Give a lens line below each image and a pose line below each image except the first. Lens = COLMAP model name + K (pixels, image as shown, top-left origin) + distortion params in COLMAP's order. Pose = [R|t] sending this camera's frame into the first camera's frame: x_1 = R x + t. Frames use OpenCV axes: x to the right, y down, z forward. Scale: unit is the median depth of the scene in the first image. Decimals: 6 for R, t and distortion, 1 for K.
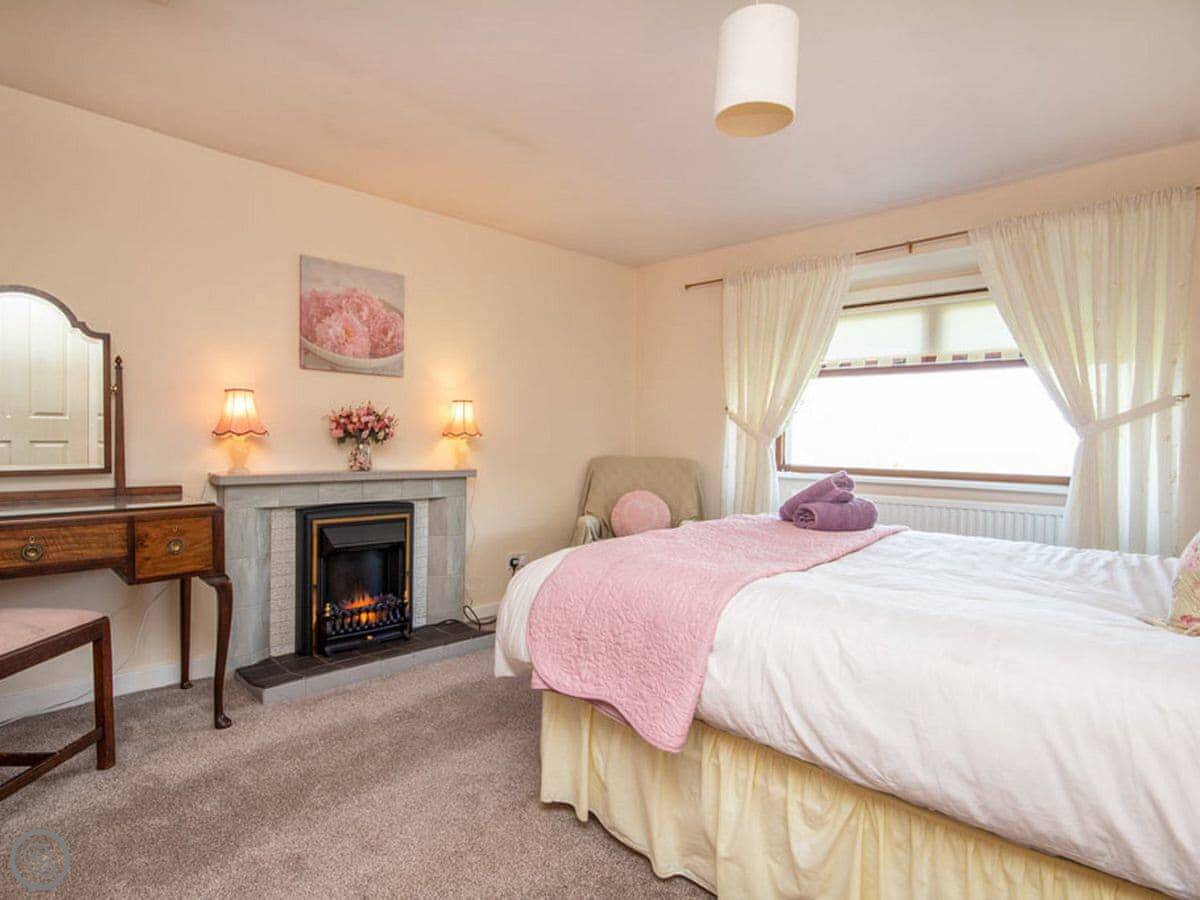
lens RADIAL K [[675.7, 0, 598.6], [0, 675.7, 457.4], [0, 0, 1]] dist [-0.047533, 0.000618]
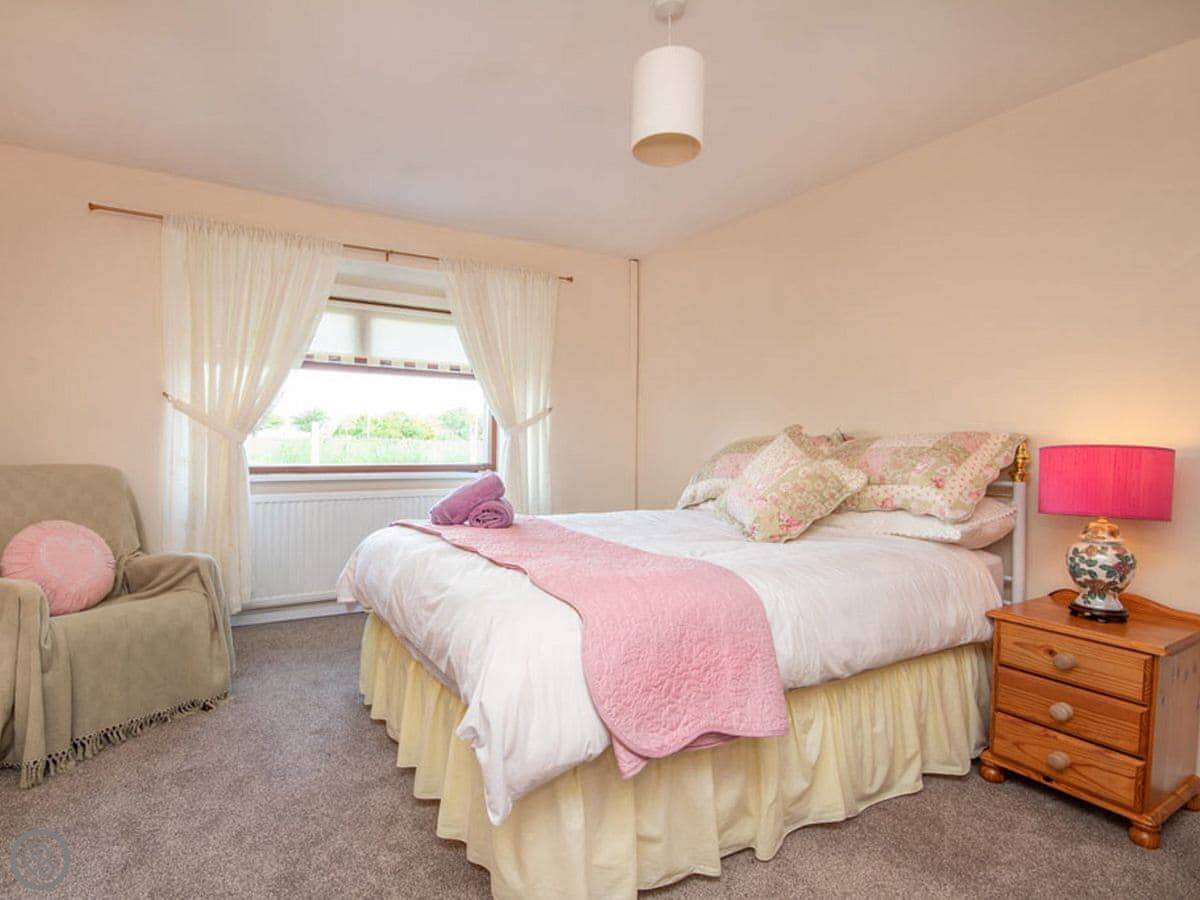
lens RADIAL K [[611.4, 0, 589.3], [0, 611.4, 452.2], [0, 0, 1]] dist [-0.001278, 0.001032]
pose [[0.249432, -0.029101, 0.967955, -0.395461], [0.013772, 0.999554, 0.026502, -0.023713], [-0.968294, 0.006720, 0.249722, 0.440172]]
